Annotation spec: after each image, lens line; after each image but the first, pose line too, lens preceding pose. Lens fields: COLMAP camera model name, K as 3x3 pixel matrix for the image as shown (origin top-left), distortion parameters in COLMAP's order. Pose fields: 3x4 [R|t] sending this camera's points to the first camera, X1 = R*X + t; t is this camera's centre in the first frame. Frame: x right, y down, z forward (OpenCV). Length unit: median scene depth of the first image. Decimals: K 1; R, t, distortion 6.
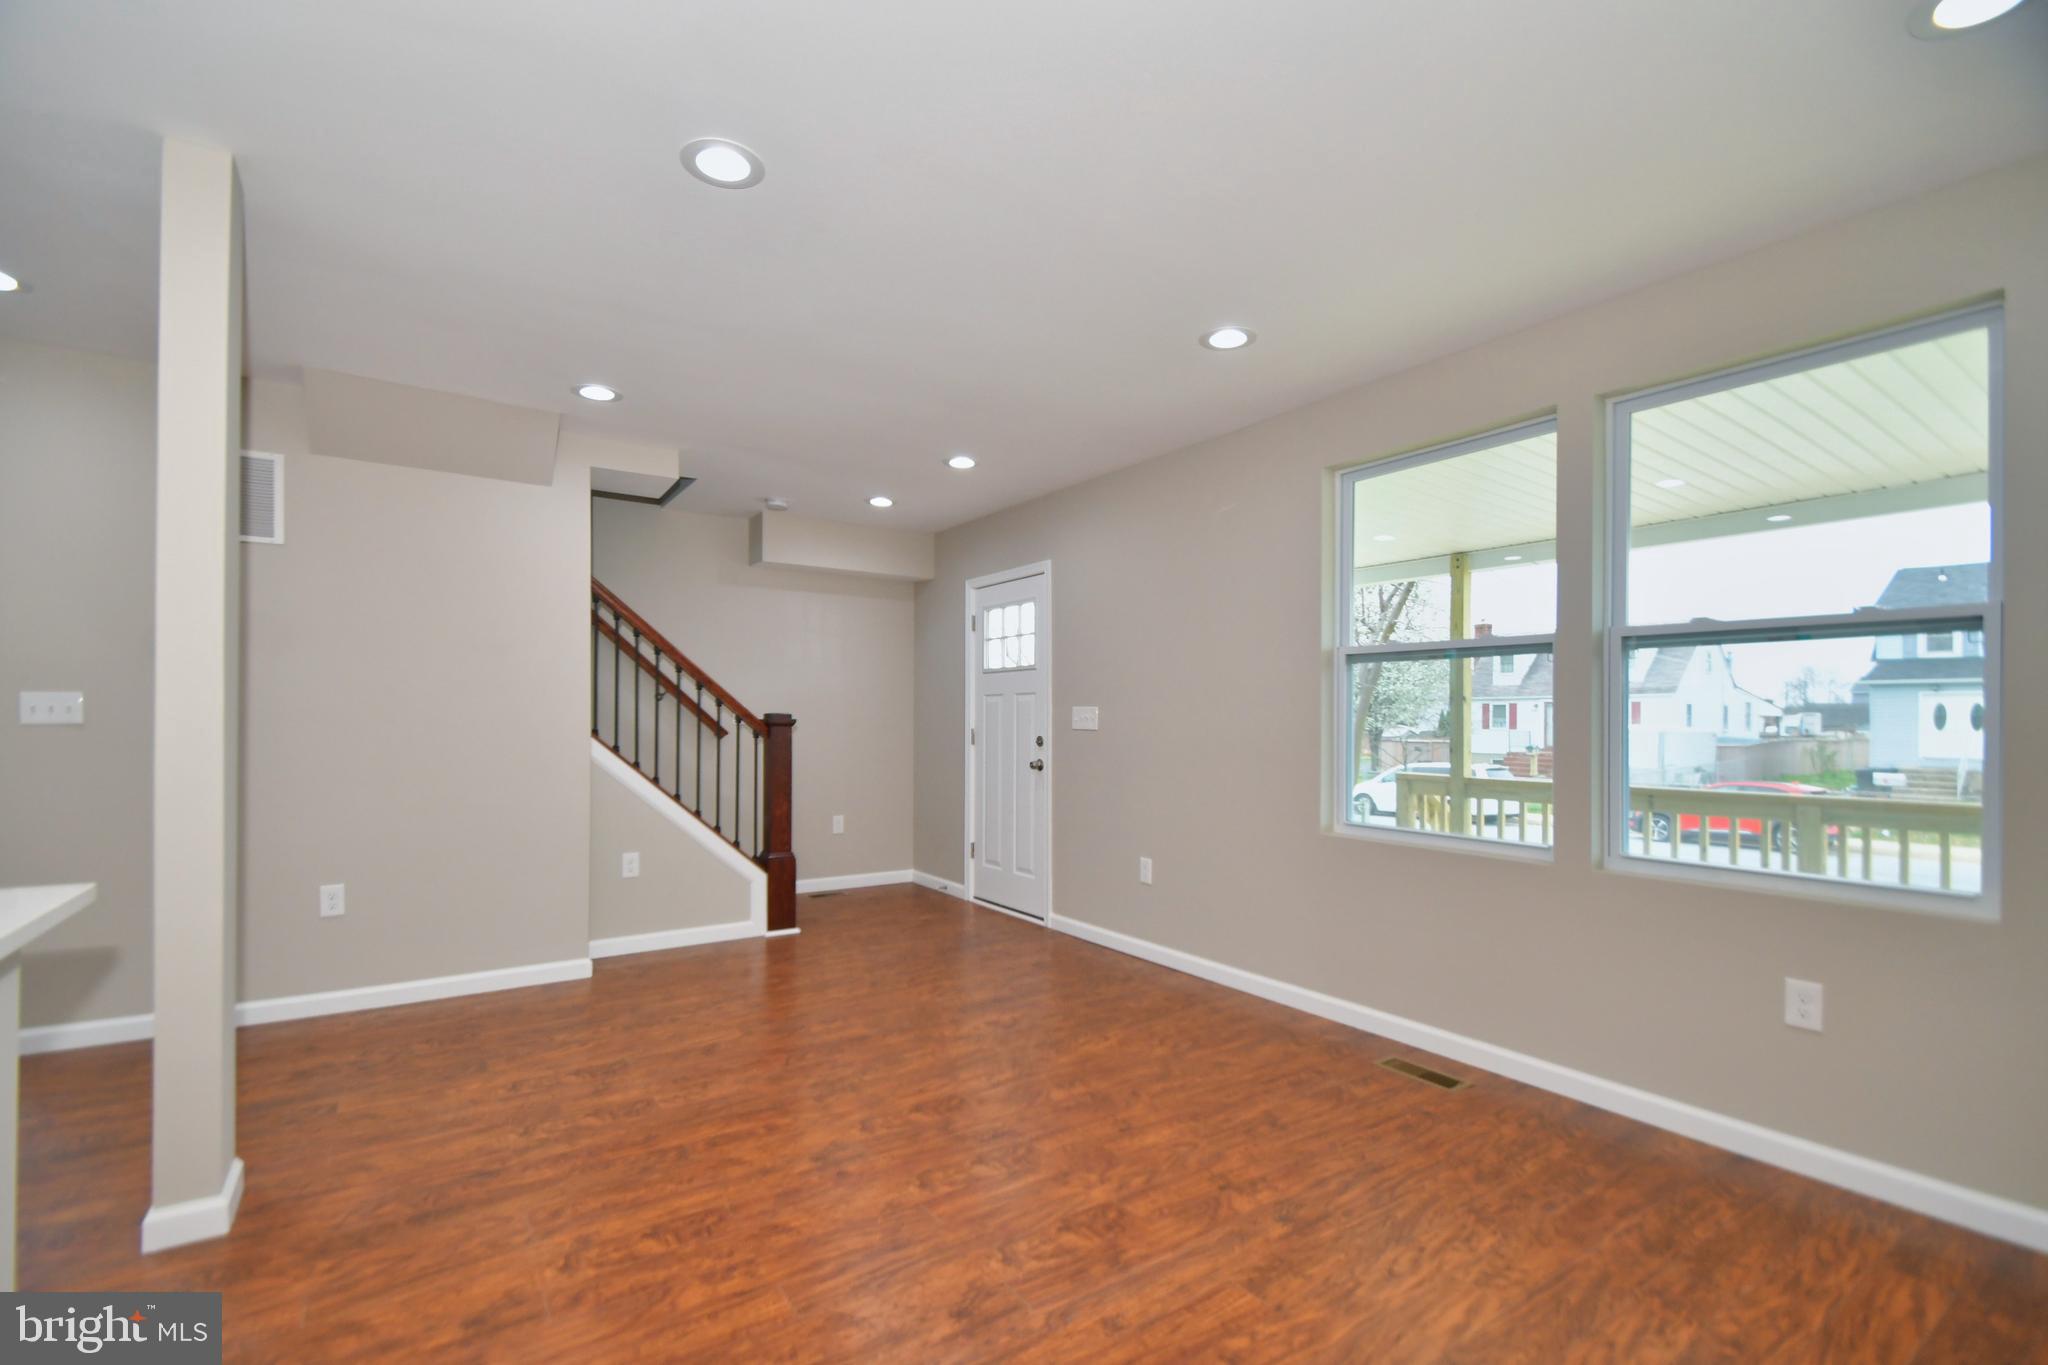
lens RADIAL K [[900.5, 0, 1033.3], [0, 900.5, 691.0], [0, 0, 1]] dist [0.008557, -0.006285]
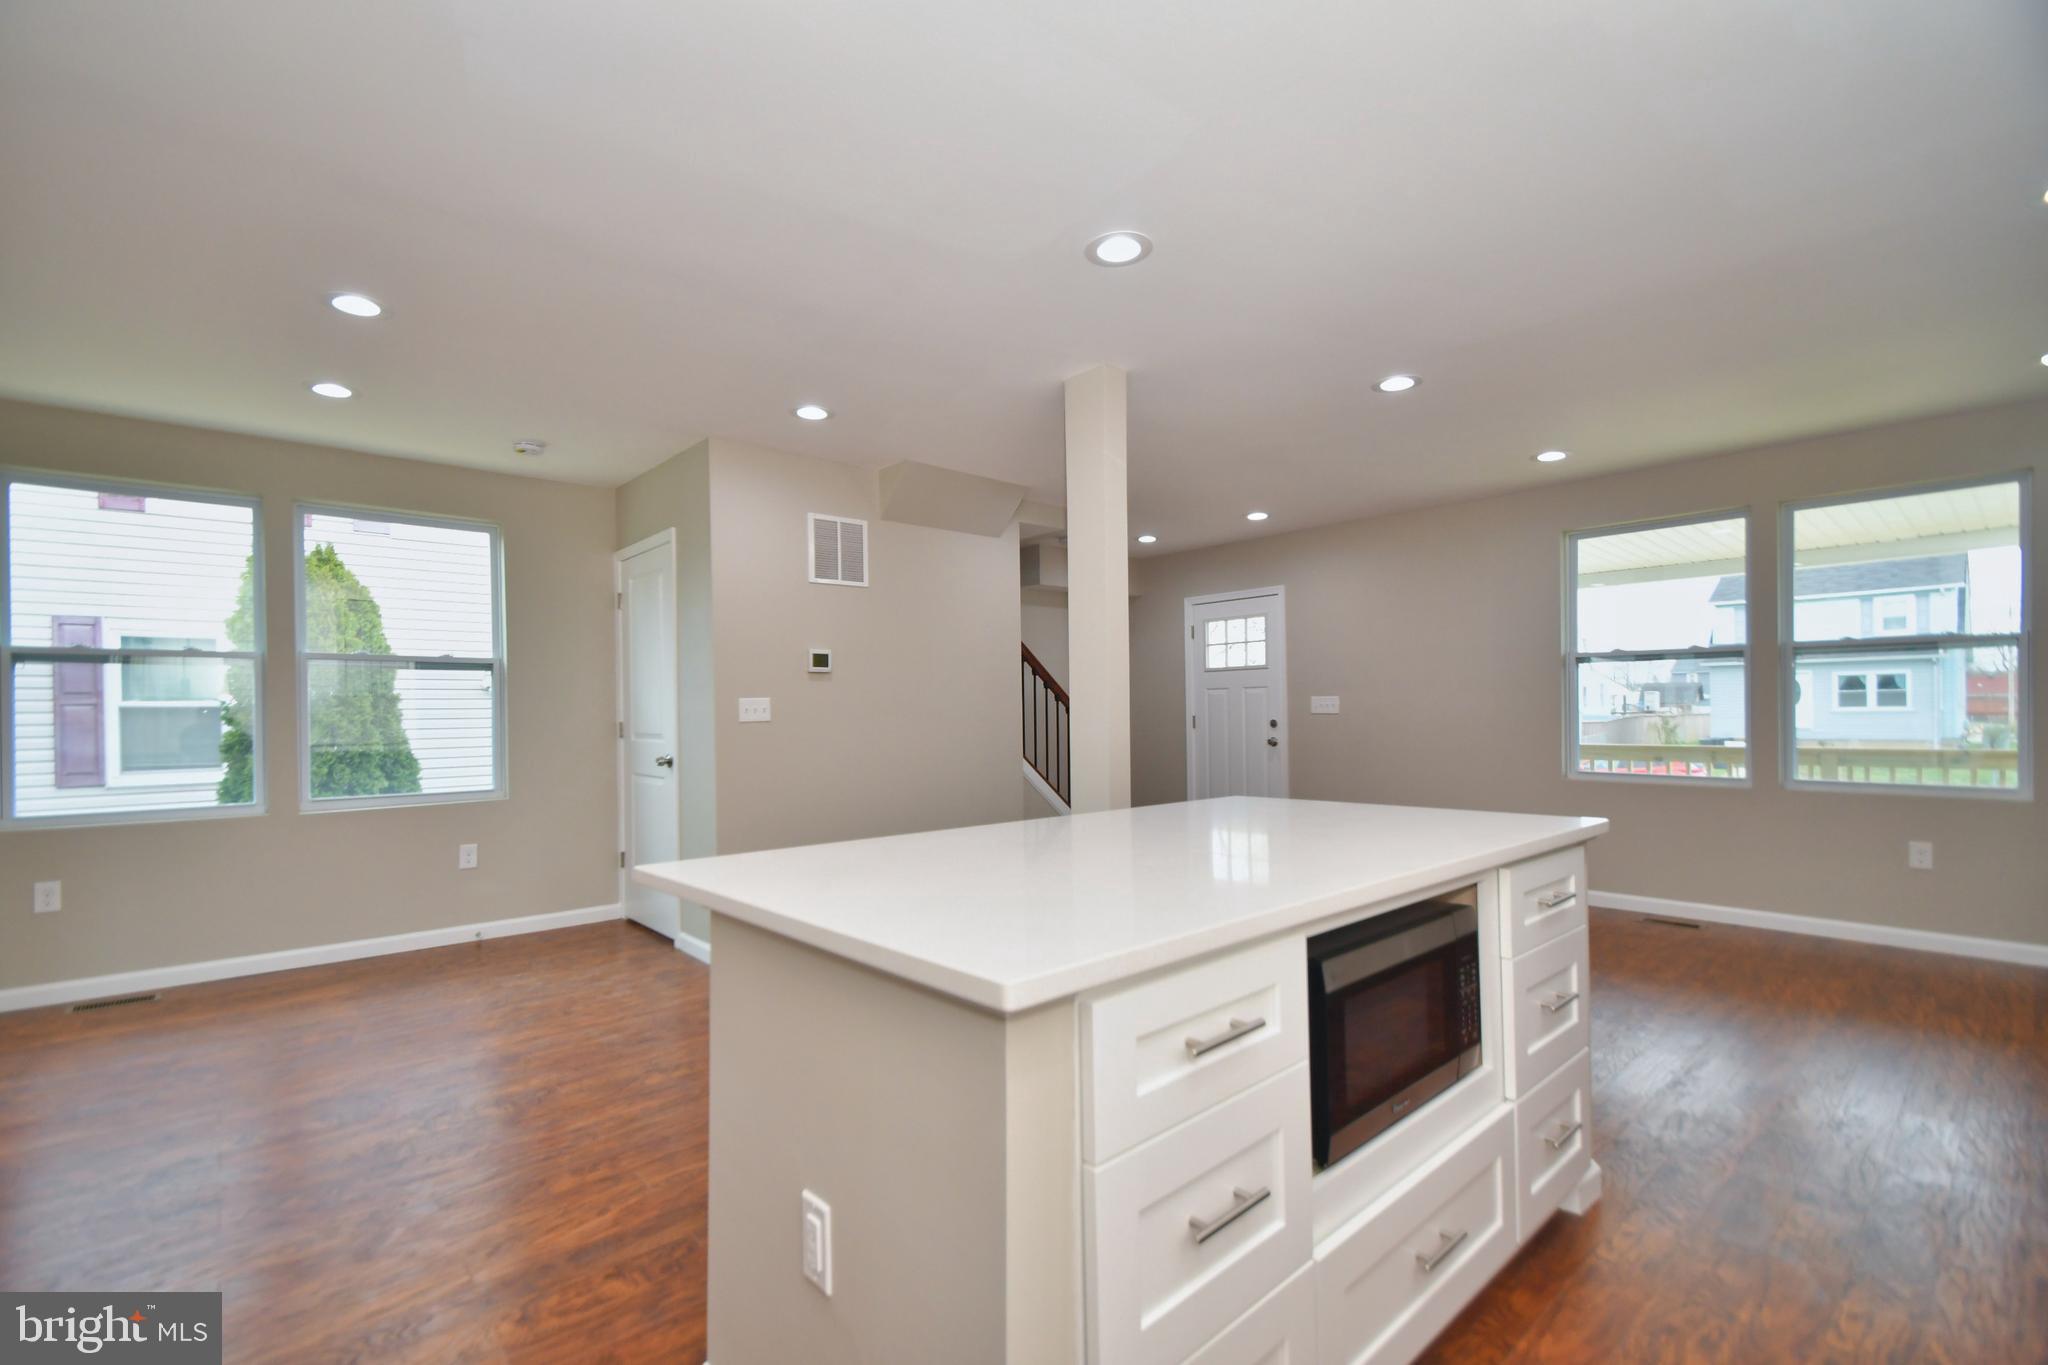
lens RADIAL K [[900.5, 0, 994.4], [0, 900.5, 701.1], [0, 0, 1]] dist [0.008557, -0.006285]
pose [[0.993382, -0.018580, 0.113341, -0.565277], [0.016250, 0.999638, 0.021448, -0.012033], [-0.113699, -0.019465, 0.993325, -0.269045]]
